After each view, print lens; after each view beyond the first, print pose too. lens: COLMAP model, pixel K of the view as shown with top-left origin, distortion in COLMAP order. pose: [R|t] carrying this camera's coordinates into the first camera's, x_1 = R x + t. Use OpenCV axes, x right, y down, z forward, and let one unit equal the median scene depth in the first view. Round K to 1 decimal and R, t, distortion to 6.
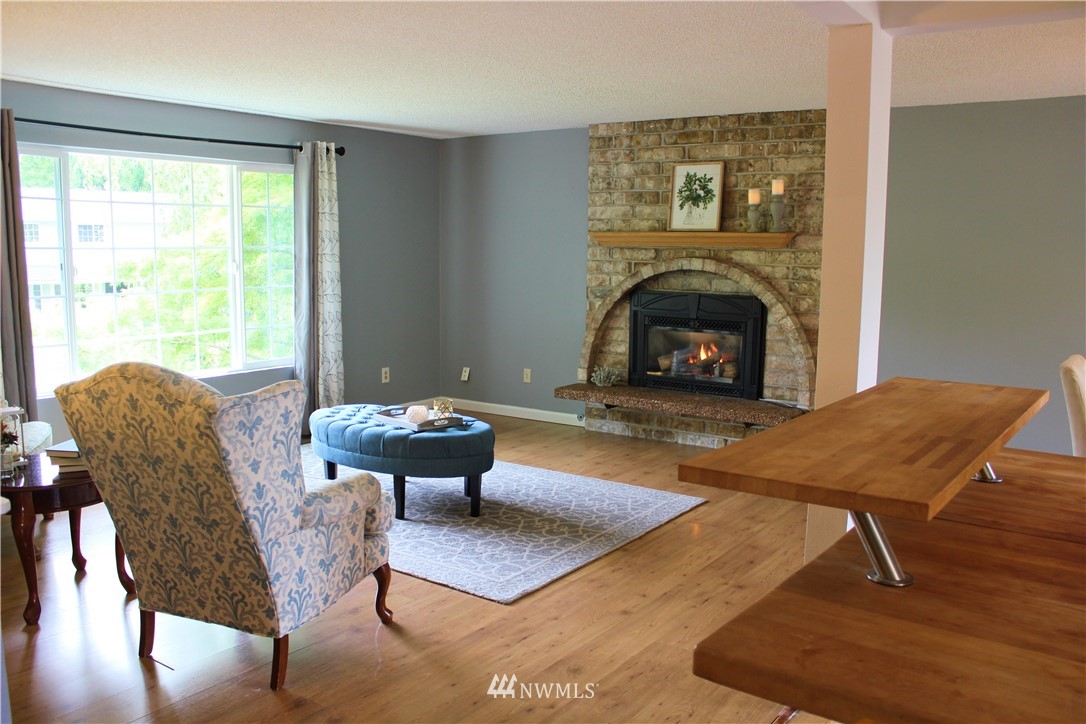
lens RADIAL K [[906.3, 0, 549.6], [0, 906.3, 366.2], [0, 0, 1]] dist [-0.153046, 0.131926]
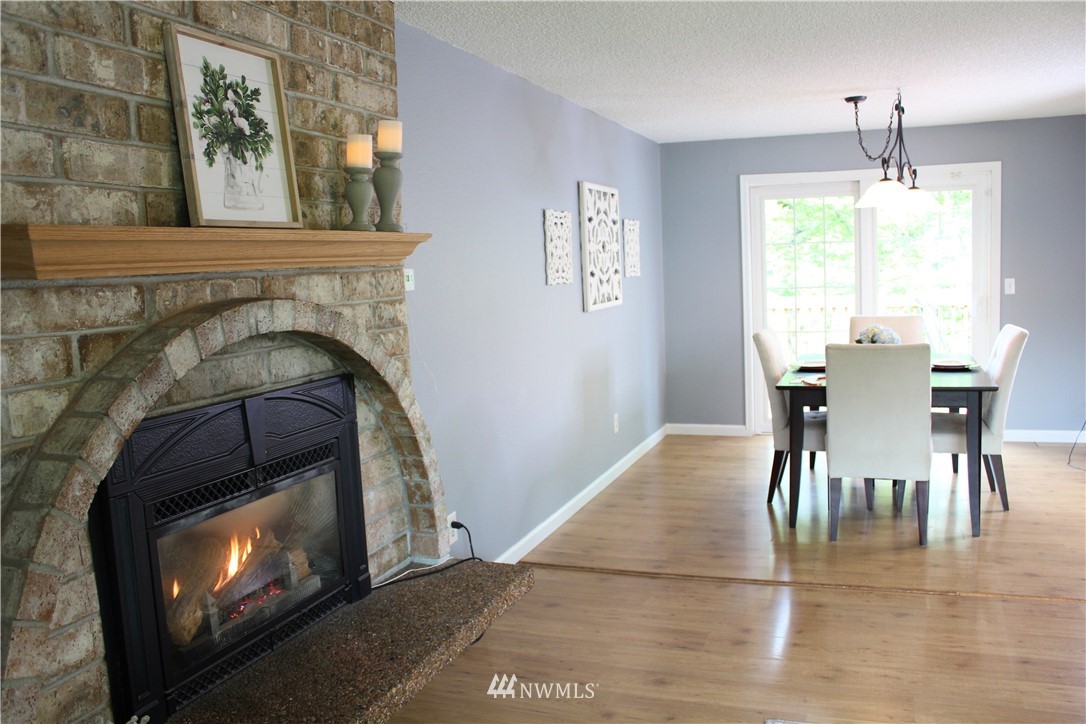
lens RADIAL K [[906.3, 0, 551.2], [0, 906.3, 366.8], [0, 0, 1]] dist [-0.153046, 0.131926]
pose [[-0.259530, -0.110681, 0.959372, -0.227205], [0.163512, 0.974032, 0.156605, -0.133576], [-0.951792, 0.197512, -0.234693, 0.993885]]
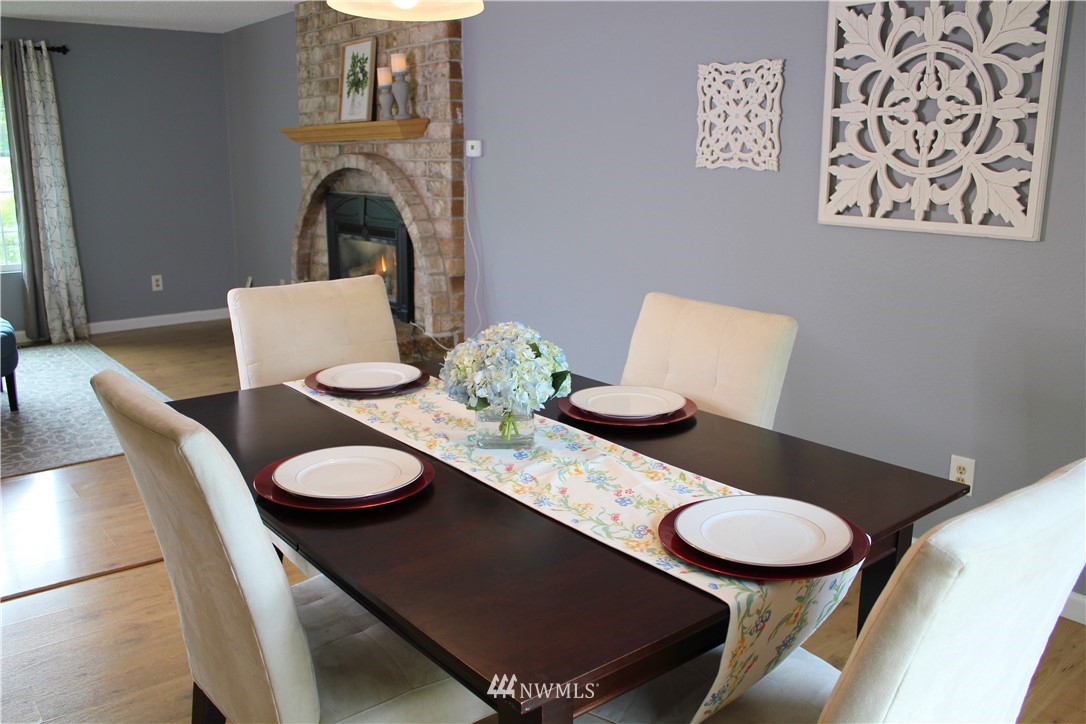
lens RADIAL K [[906.3, 0, 547.1], [0, 906.3, 368.1], [0, 0, 1]] dist [-0.153046, 0.131926]
pose [[0.964511, 0.053953, -0.258473, 0.576066], [-0.028122, 0.994324, 0.102611, -0.010108], [0.262542, -0.091700, 0.960553, 0.216791]]
